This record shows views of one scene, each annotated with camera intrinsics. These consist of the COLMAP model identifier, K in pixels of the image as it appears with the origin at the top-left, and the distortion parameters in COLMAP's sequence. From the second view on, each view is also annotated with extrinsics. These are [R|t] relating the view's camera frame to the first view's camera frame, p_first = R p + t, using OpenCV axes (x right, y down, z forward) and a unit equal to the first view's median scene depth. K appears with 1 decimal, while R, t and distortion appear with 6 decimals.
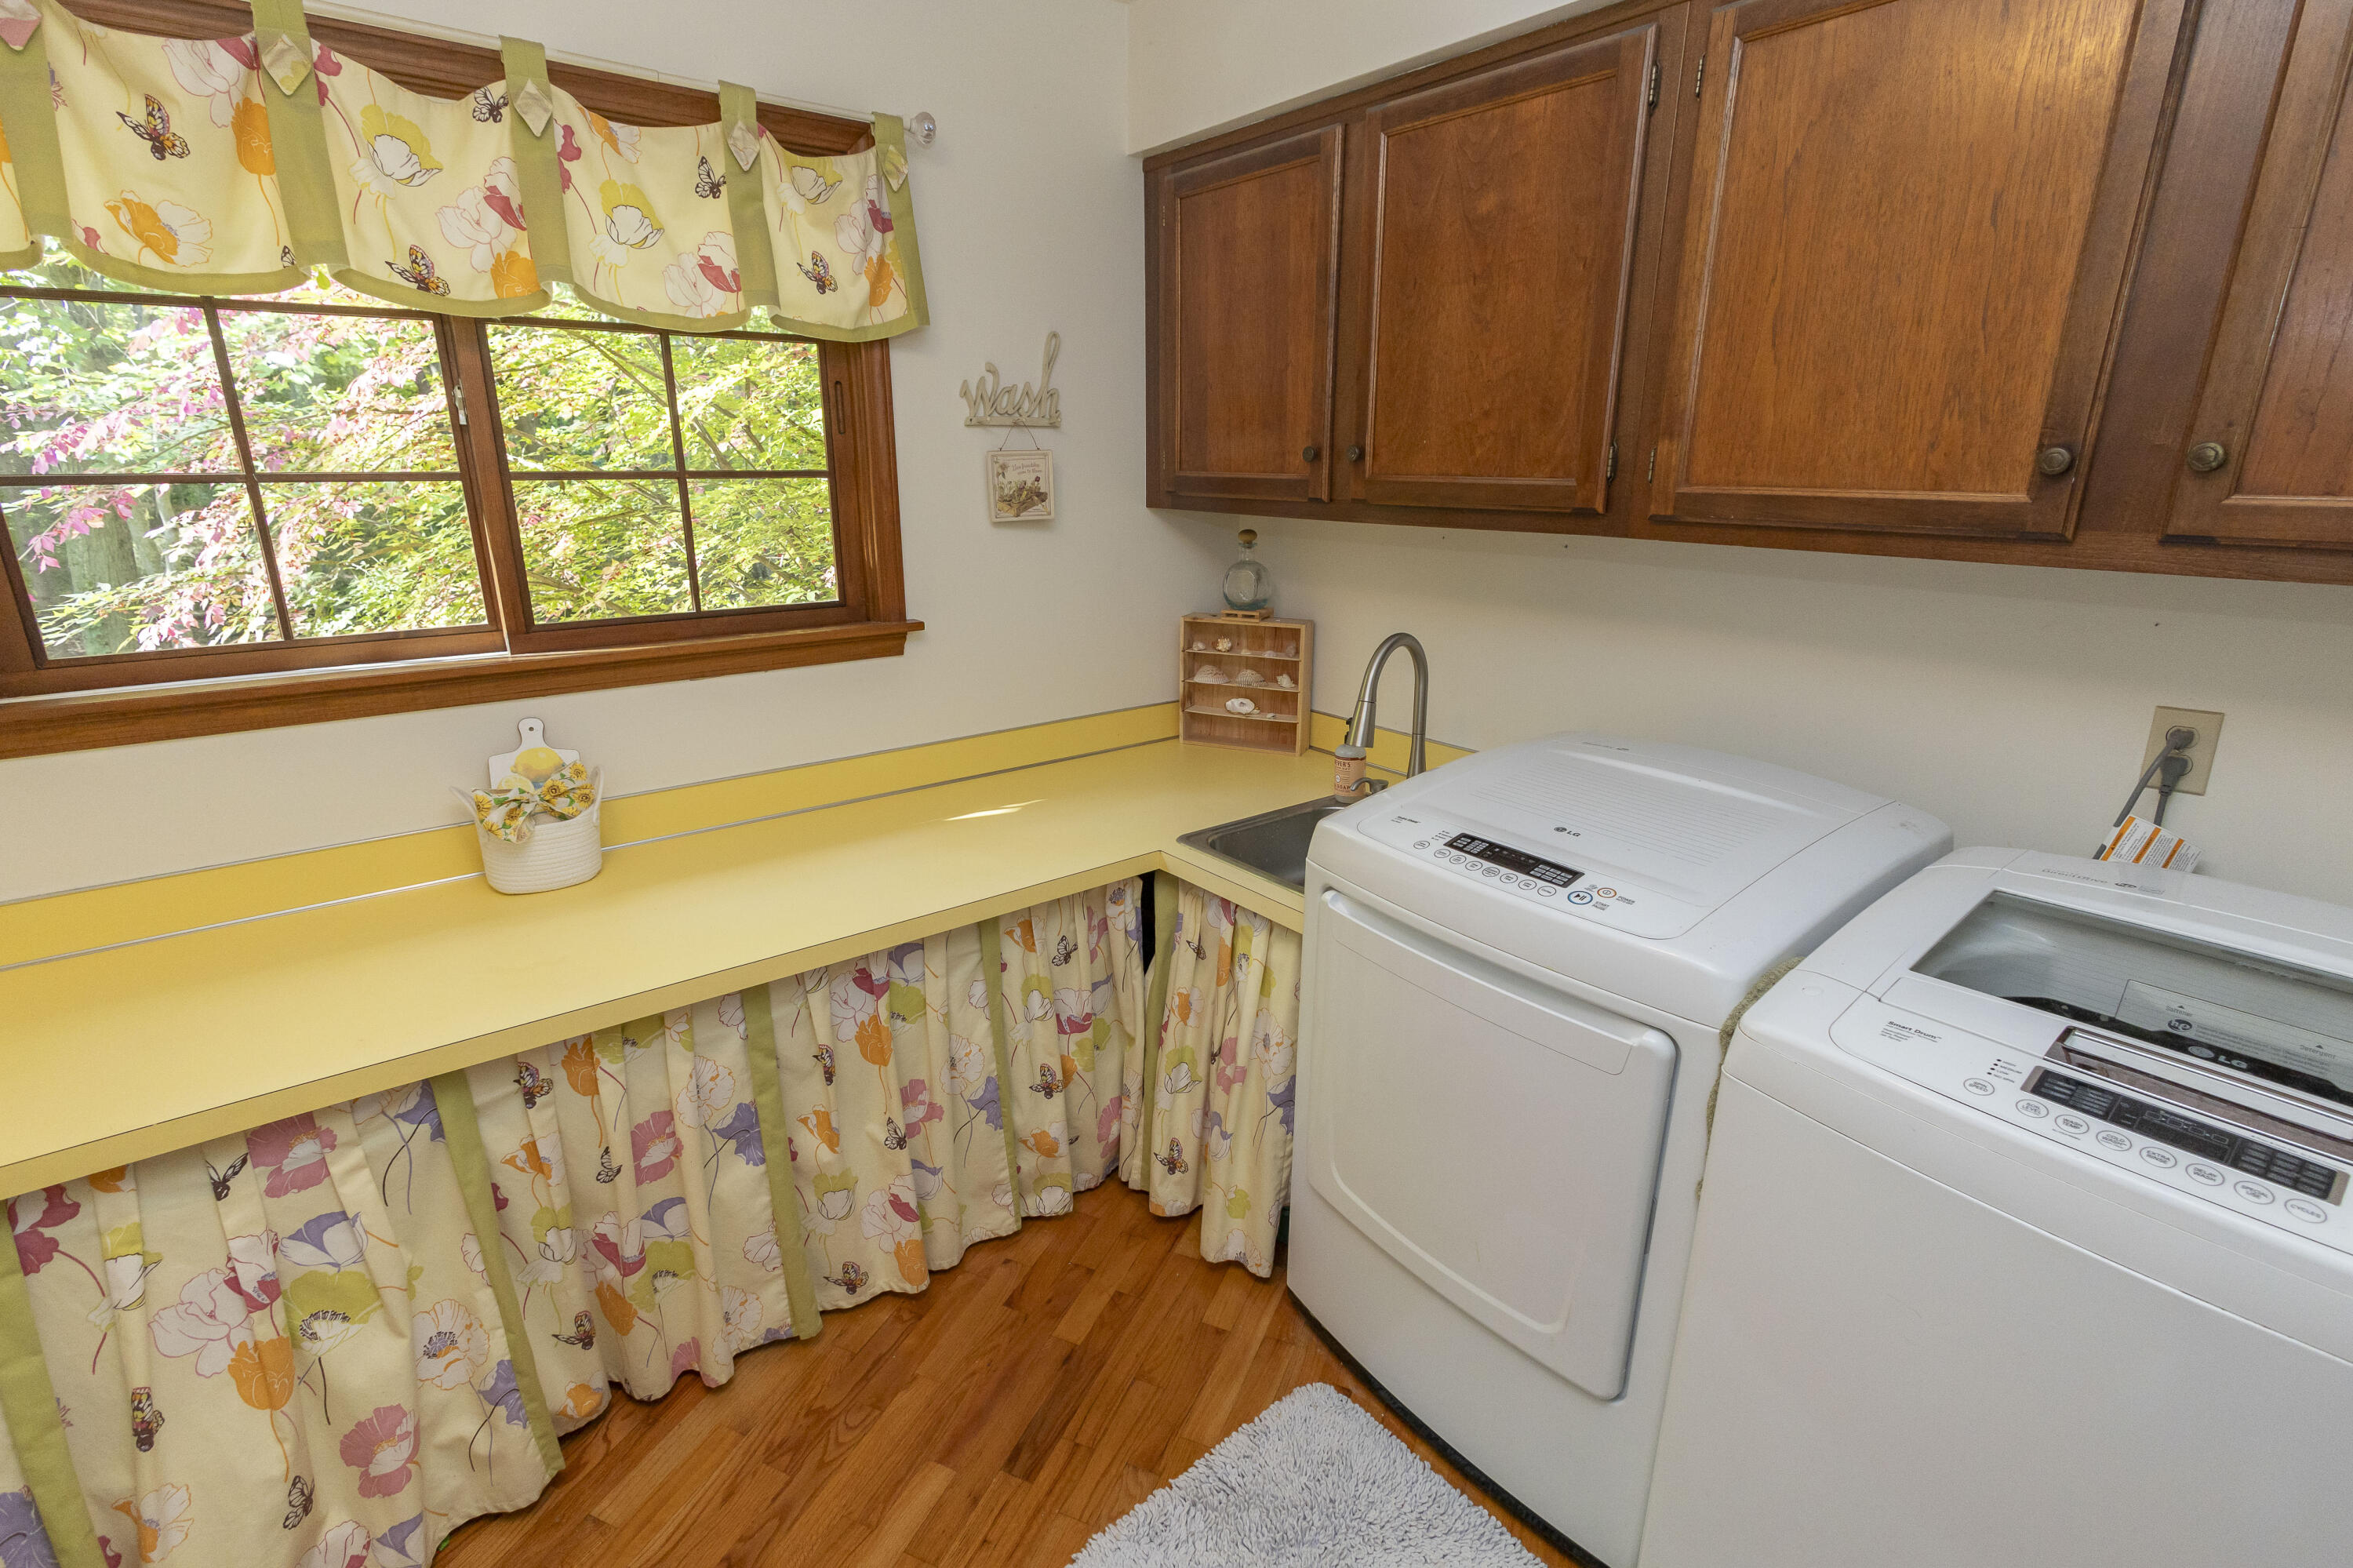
lens RADIAL K [[1077.3, 0, 1184.3], [0, 1077.3, 778.2], [0, 0, 1]] dist [-0.008632, 0.004710]
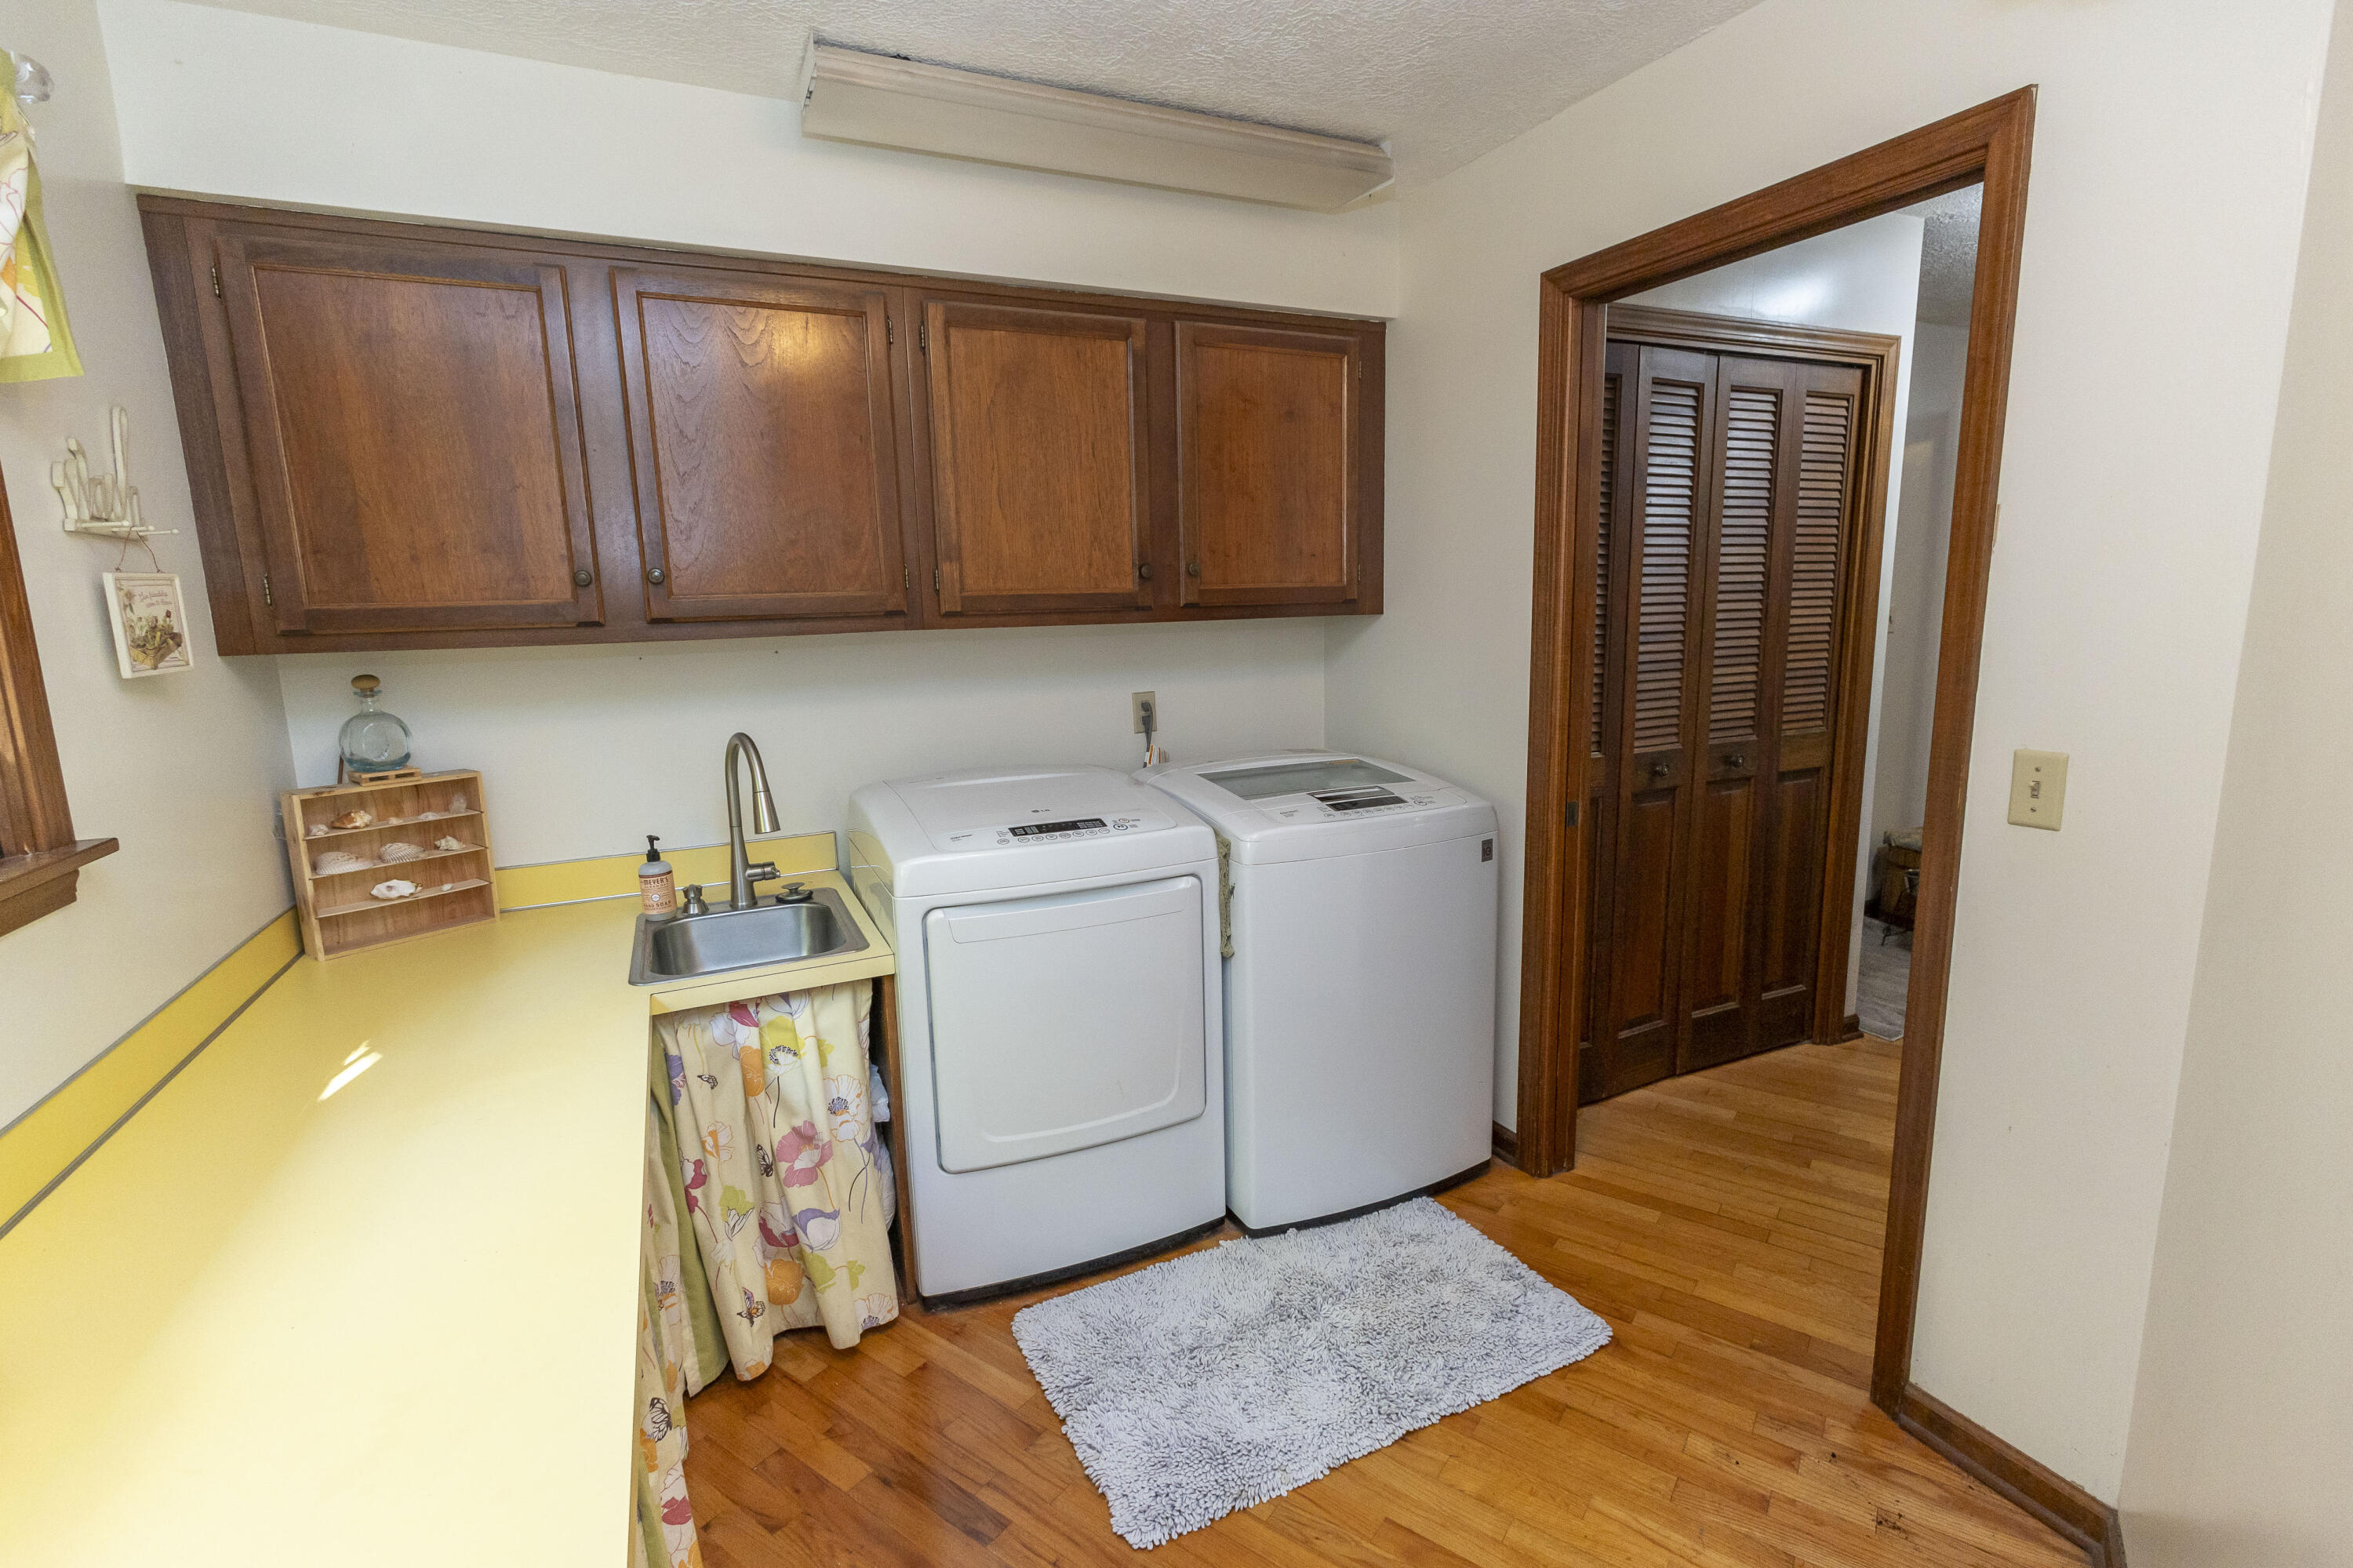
lens RADIAL K [[1077.3, 0, 1169.9], [0, 1077.3, 792.6], [0, 0, 1]] dist [-0.008632, 0.004710]
pose [[0.236135, -0.179310, 0.955033, -0.860341], [0.305093, 0.946809, 0.102331, -0.061423], [-0.922583, 0.267210, 0.278281, 0.335333]]
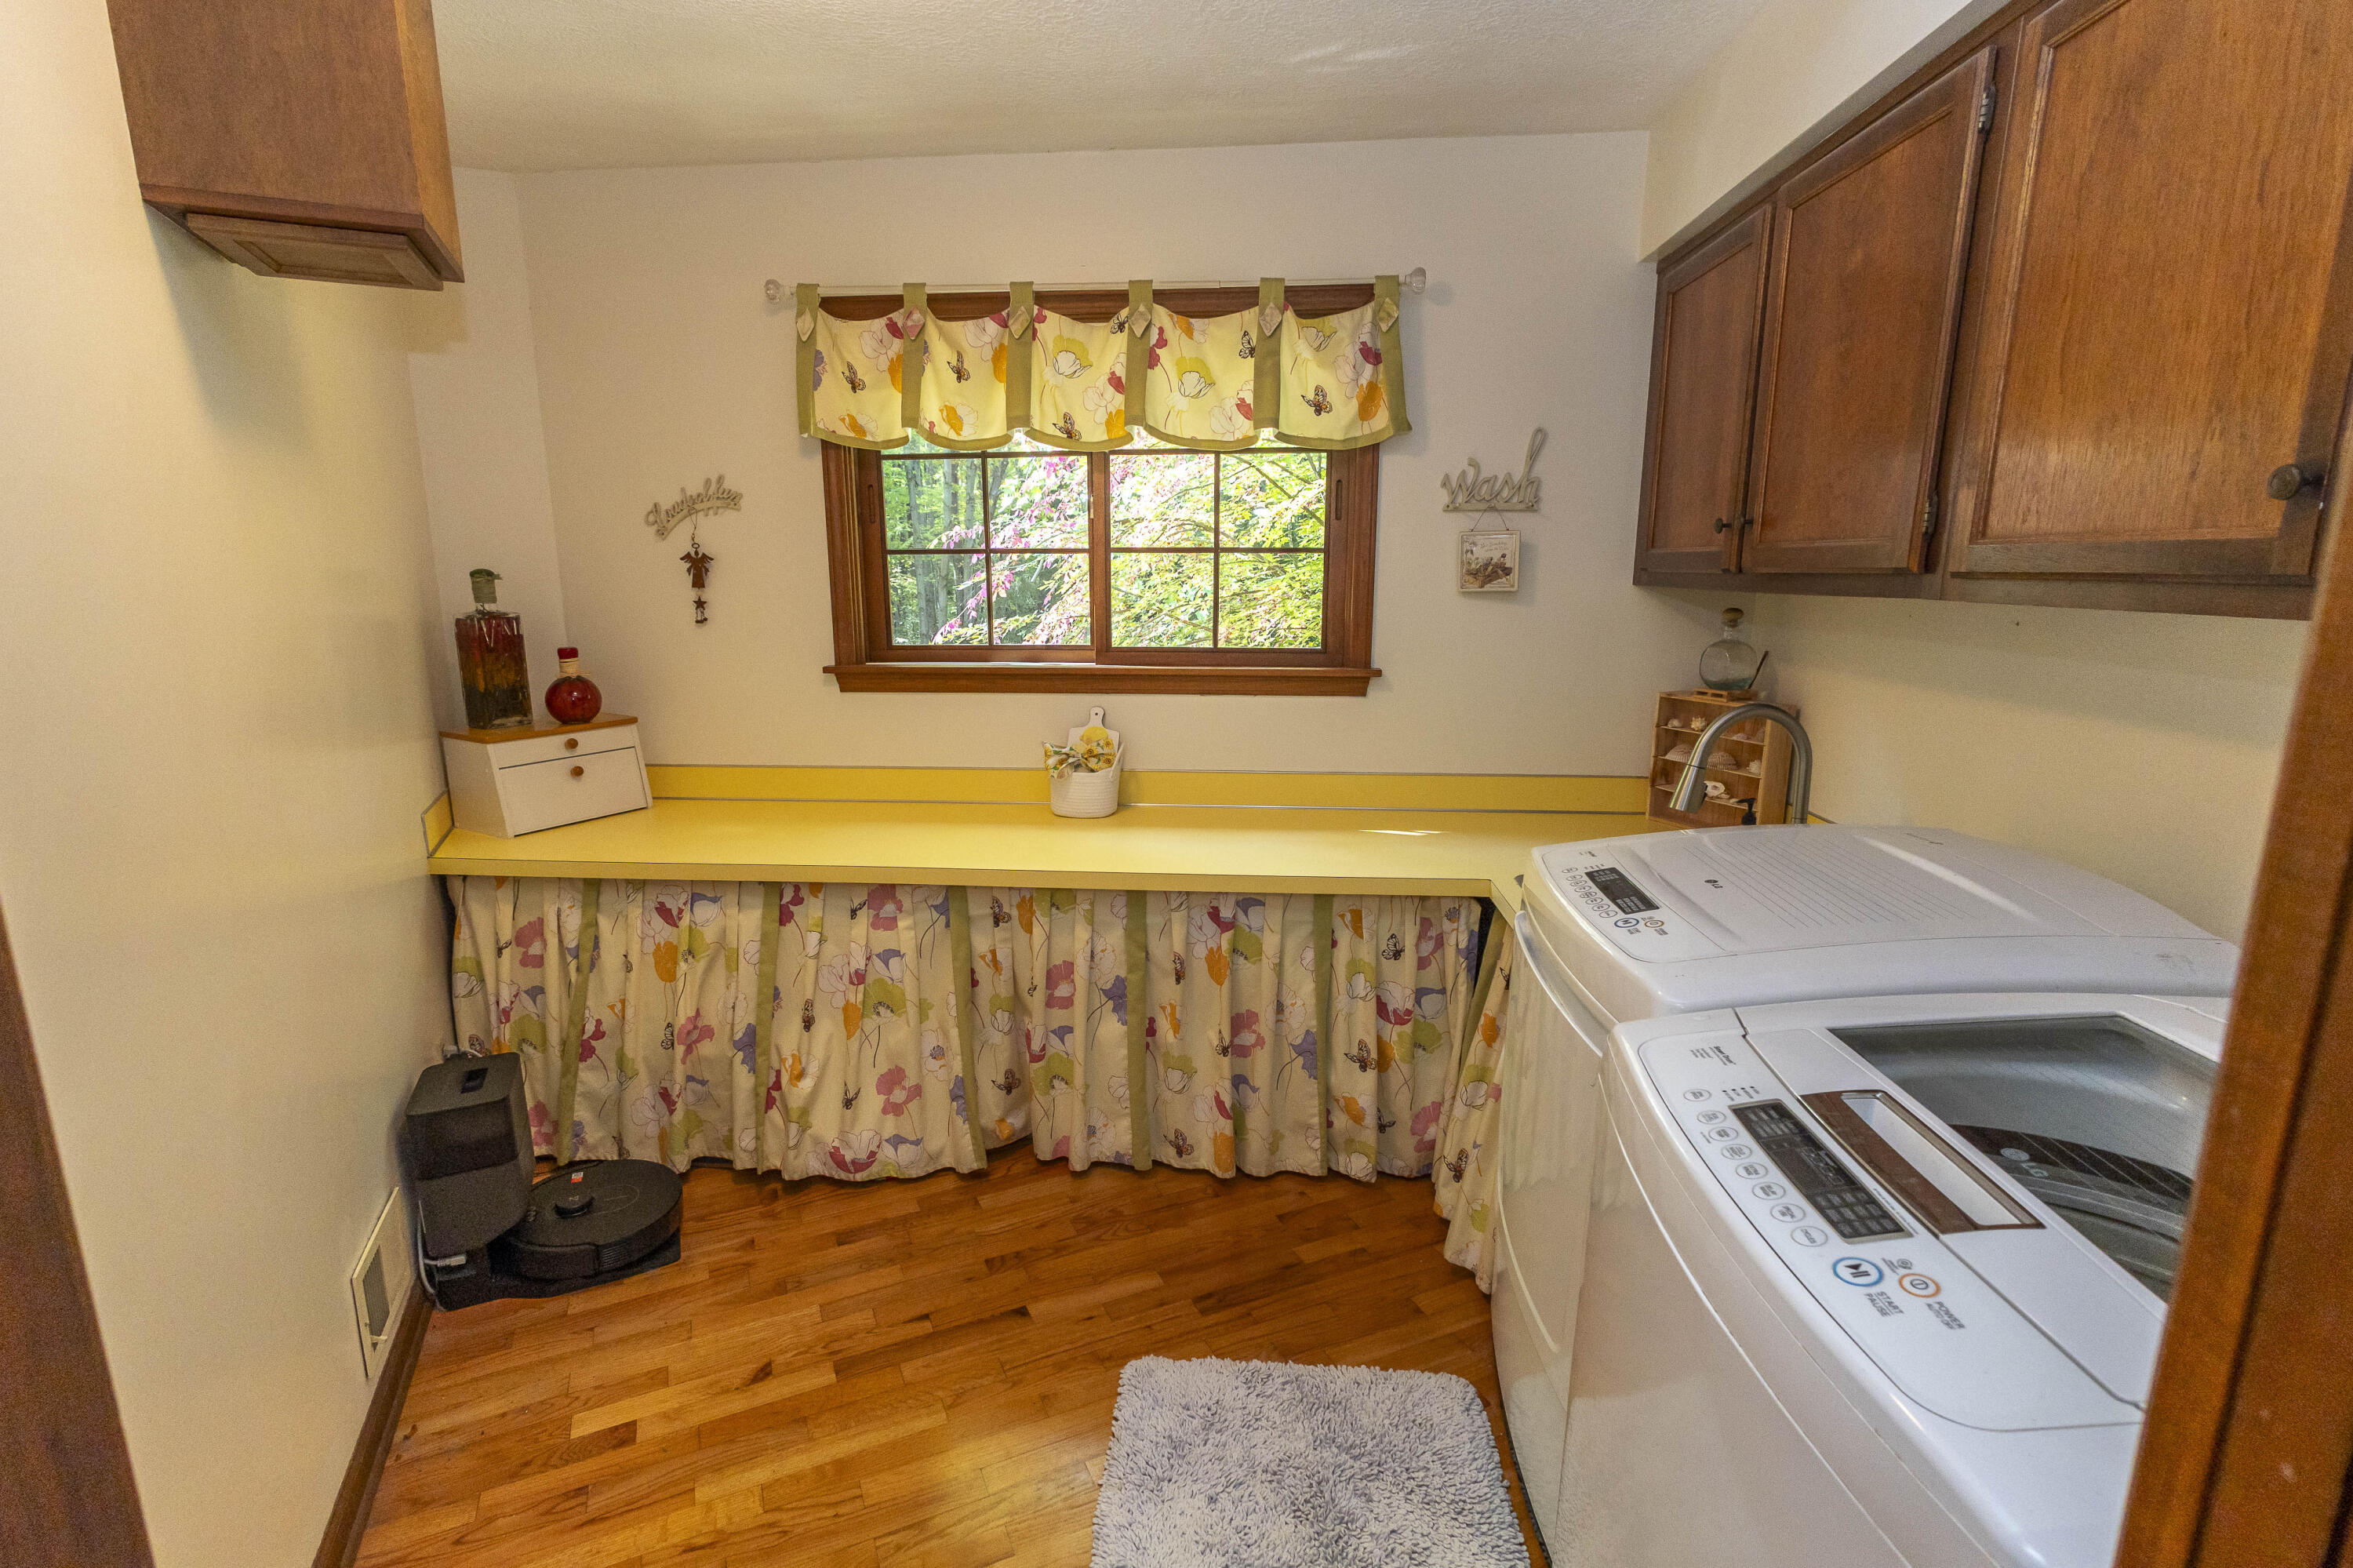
lens RADIAL K [[1077.3, 0, 1168.9], [0, 1077.3, 785.6], [0, 0, 1]] dist [-0.008632, 0.004710]
pose [[0.731656, 0.133158, -0.668542, 0.518468], [-0.192942, 0.981084, -0.015747, 0.059860], [0.653799, 0.140512, 0.743507, -0.051294]]
